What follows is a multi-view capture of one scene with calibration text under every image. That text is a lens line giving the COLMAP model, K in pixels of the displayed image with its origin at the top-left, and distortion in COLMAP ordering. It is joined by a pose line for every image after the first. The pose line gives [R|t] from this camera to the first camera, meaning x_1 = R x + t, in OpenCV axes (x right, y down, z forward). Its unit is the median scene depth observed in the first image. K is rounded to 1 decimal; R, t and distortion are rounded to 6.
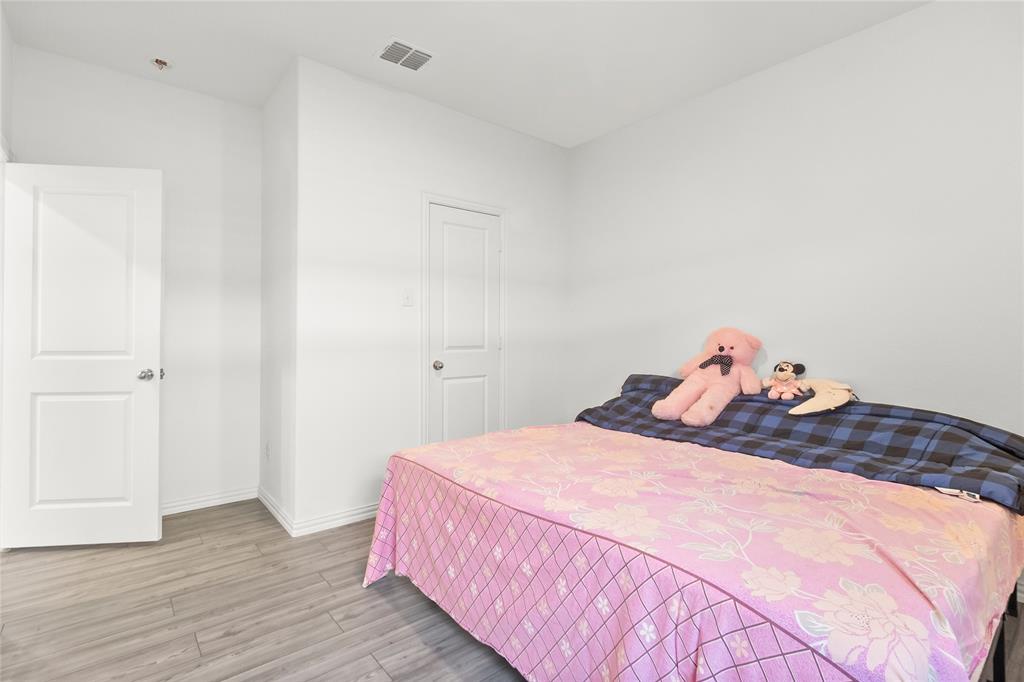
lens RADIAL K [[495.8, 0, 511.9], [0, 495.8, 332.6], [0, 0, 1]] dist [-0.000257, -0.000049]
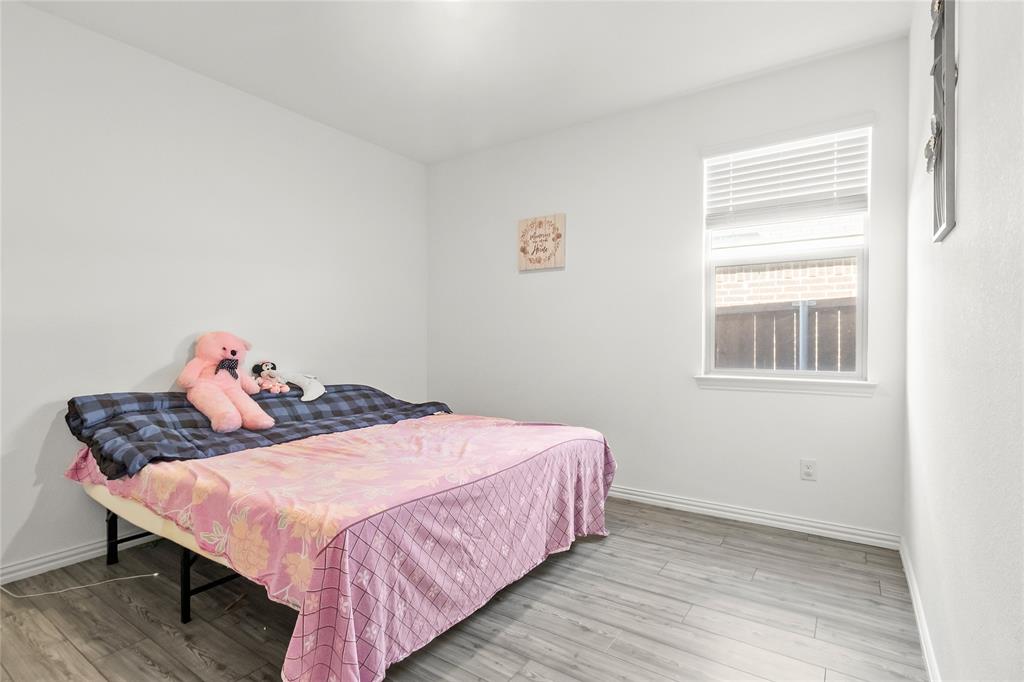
lens RADIAL K [[495.8, 0, 514.7], [0, 495.8, 341.9], [0, 0, 1]] dist [-0.000257, -0.000049]
pose [[-0.288913, -0.006317, 0.957335, -1.146535], [-0.006584, 0.999968, 0.004611, 0.003651], [-0.957333, -0.004971, -0.288945, 1.224435]]
